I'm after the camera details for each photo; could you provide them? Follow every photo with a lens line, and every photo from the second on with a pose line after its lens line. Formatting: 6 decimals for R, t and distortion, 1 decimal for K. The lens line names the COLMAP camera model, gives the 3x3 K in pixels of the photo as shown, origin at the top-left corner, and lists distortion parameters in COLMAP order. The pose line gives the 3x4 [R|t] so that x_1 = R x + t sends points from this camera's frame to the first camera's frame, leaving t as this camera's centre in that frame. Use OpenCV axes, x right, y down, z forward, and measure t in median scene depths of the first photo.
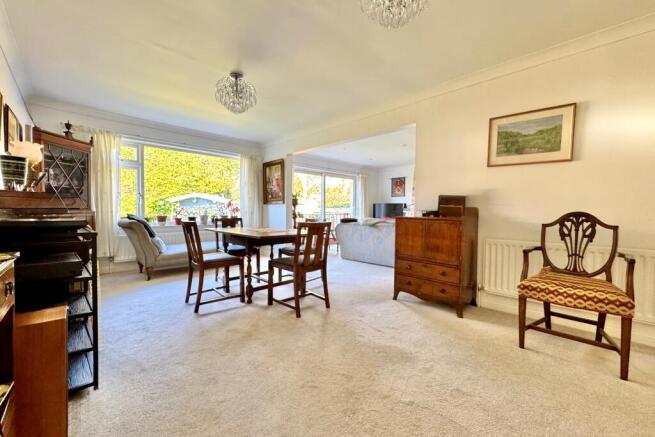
lens RADIAL K [[257.1, 0, 326.7], [0, 257.1, 218.9], [0, 0, 1]] dist [-0.001925, -0.000075]
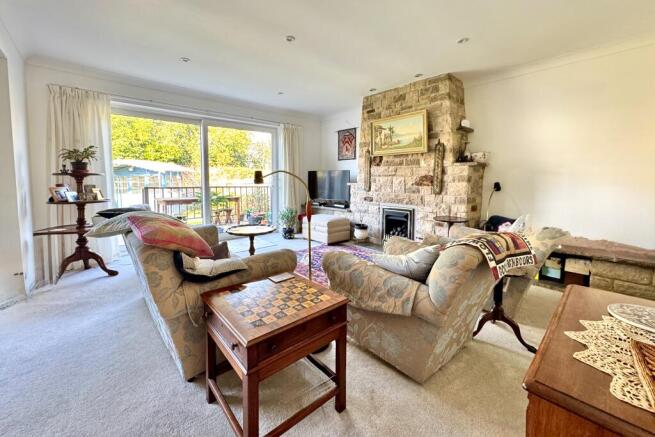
lens RADIAL K [[257.1, 0, 323.9], [0, 257.1, 180.1], [0, 0, 1]] dist [-0.001925, -0.000075]
pose [[0.998117, -0.004475, -0.061171, 0.261221], [0.002949, 0.999683, -0.025019, -0.023730], [0.061264, 0.024792, 0.997814, 0.387343]]
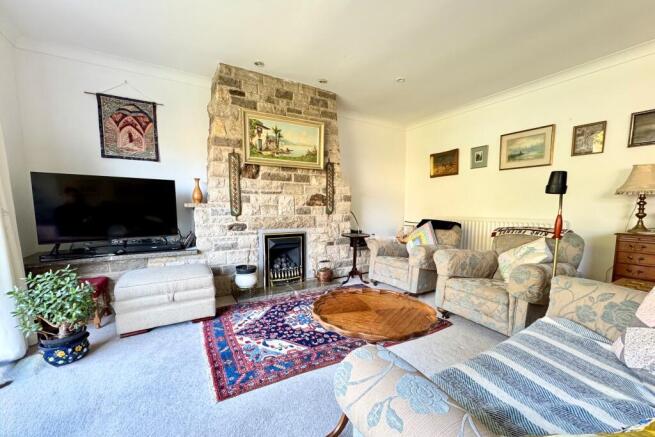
lens RADIAL K [[257.1, 0, 327.3], [0, 257.1, 223.1], [0, 0, 1]] dist [-0.001925, -0.000075]
pose [[0.277209, -0.073796, 0.957972, 0.035764], [0.024723, 0.997264, 0.069669, -0.024712], [-0.960492, 0.004371, 0.278275, 0.680748]]
